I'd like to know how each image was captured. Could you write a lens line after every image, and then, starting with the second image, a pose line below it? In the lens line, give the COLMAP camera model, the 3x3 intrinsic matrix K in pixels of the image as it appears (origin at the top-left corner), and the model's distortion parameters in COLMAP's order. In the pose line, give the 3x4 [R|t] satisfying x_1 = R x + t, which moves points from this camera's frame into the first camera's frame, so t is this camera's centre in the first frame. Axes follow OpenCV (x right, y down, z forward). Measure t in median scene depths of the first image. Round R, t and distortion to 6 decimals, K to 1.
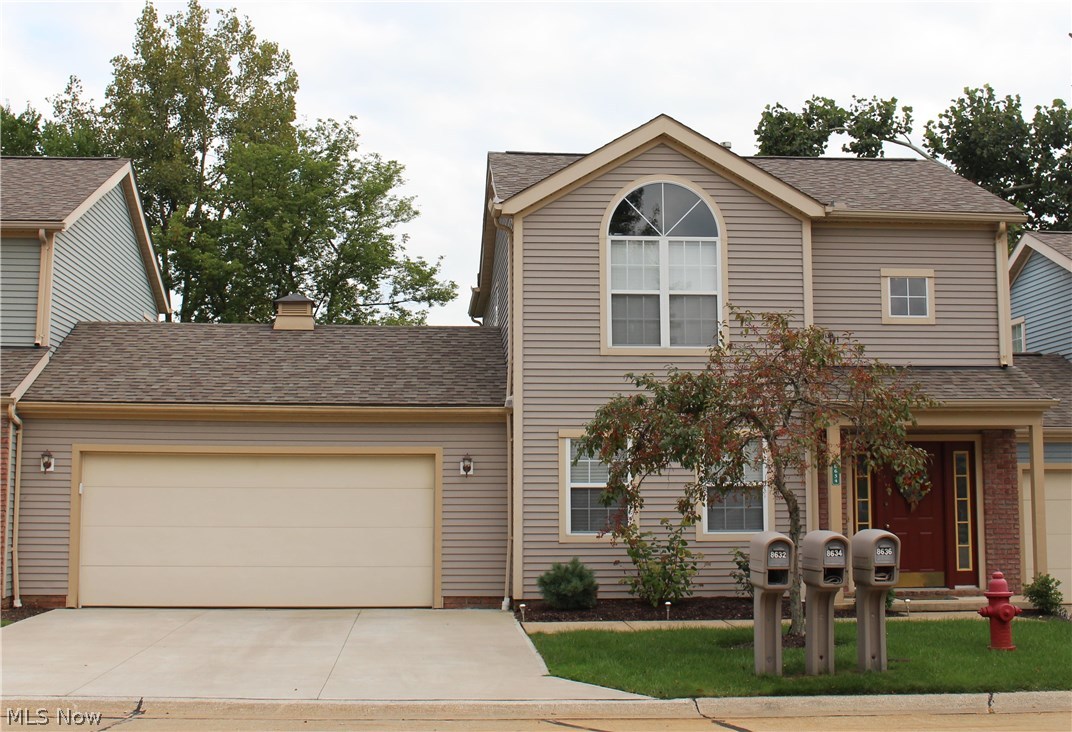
lens RADIAL K [[1537.9, 0, 568.7], [0, 1537.9, 261.3], [0, 0, 1]] dist [-0.117281, 0.000000]
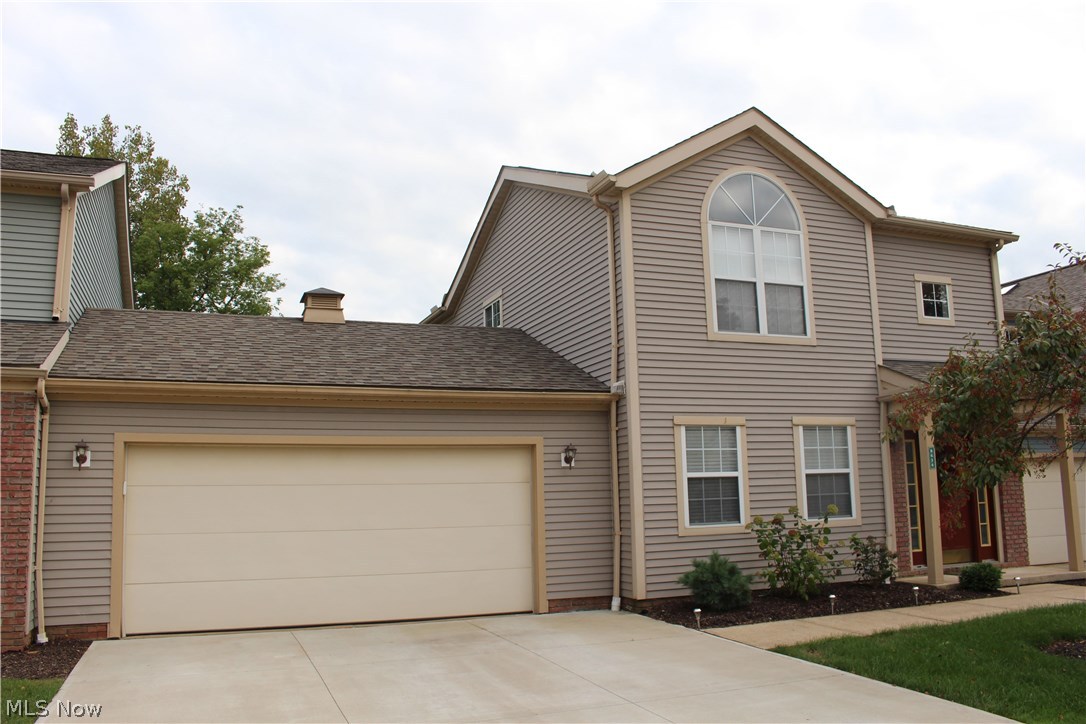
lens RADIAL K [[901.3, 0, 543.0], [0, 901.3, 361.0], [0, 0, 1]] dist [-0.153130, 0.092283]
pose [[0.959884, 0.021230, 0.279593, -0.233078], [-0.021347, 0.999769, -0.002628, 0.076641], [-0.279584, -0.003446, 0.960115, 0.479914]]
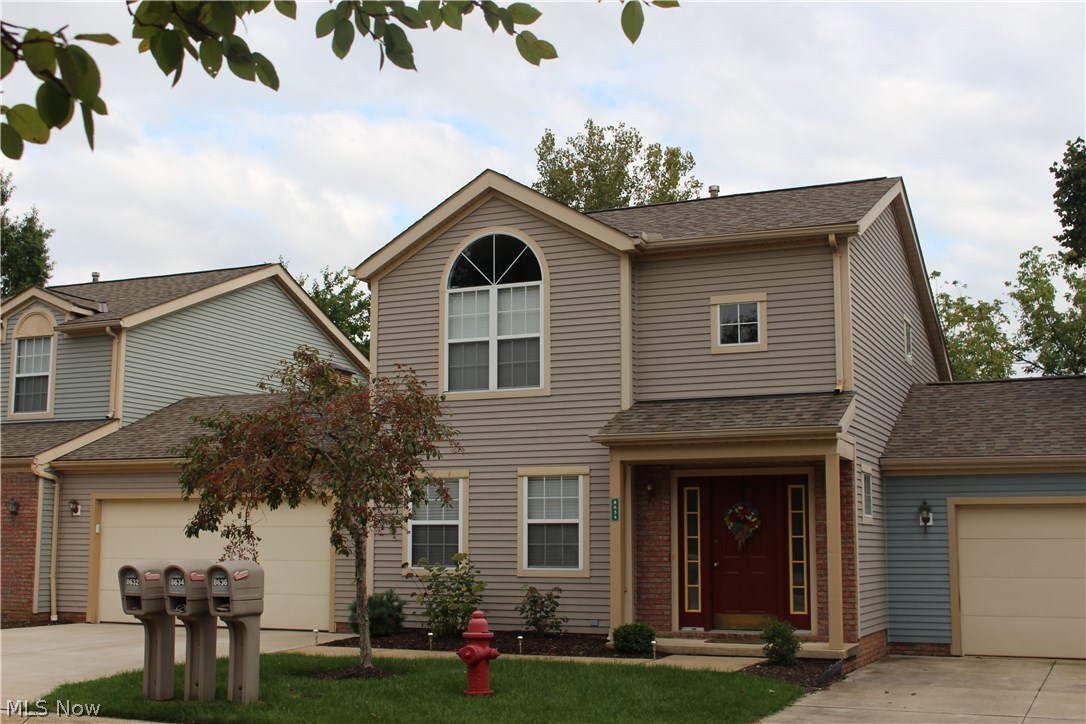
lens RADIAL K [[1310.4, 0, 539.5], [0, 1310.4, 358.4], [0, 0, 1]] dist [-0.091496, 0.000000]
pose [[0.868956, -0.068444, -0.490134, 0.523720], [0.074386, 0.997202, -0.007375, 0.042493], [0.489267, -0.030051, 0.871616, 0.235519]]
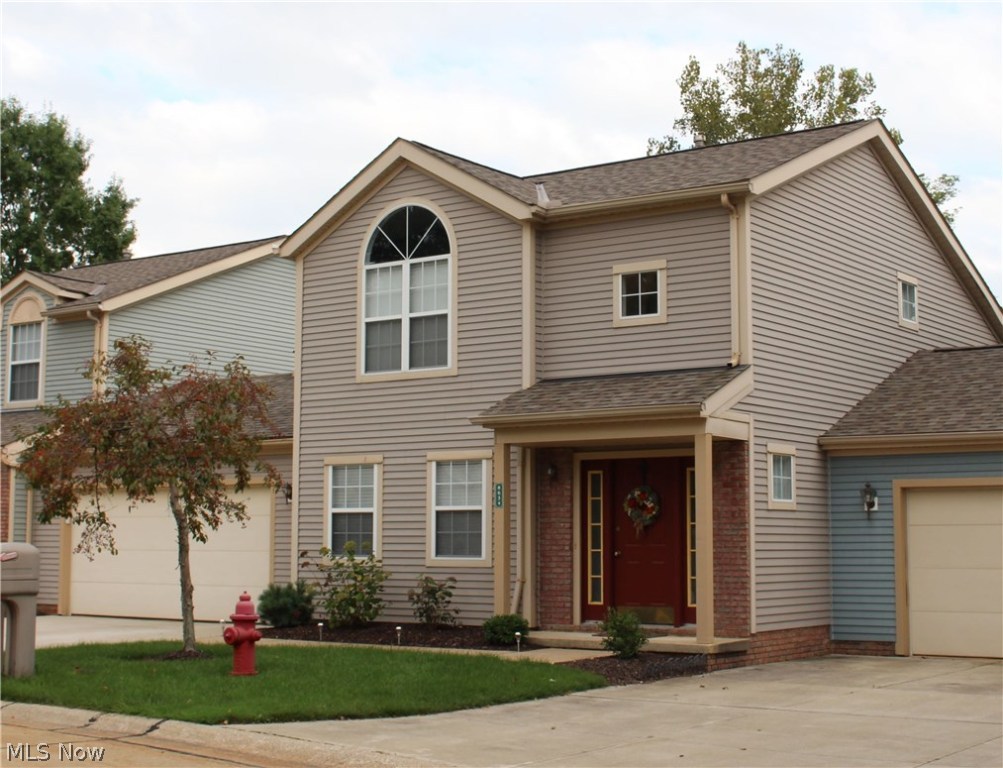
lens RADIAL K [[1565.5, 0, 526.7], [0, 1565.5, 322.7], [0, 0, 1]] dist [-0.123427, 0.000000]
pose [[0.759847, -0.090346, -0.643793, 0.769436], [0.100135, 0.994743, -0.021409, 0.053589], [0.642343, -0.048199, 0.764900, 0.274357]]
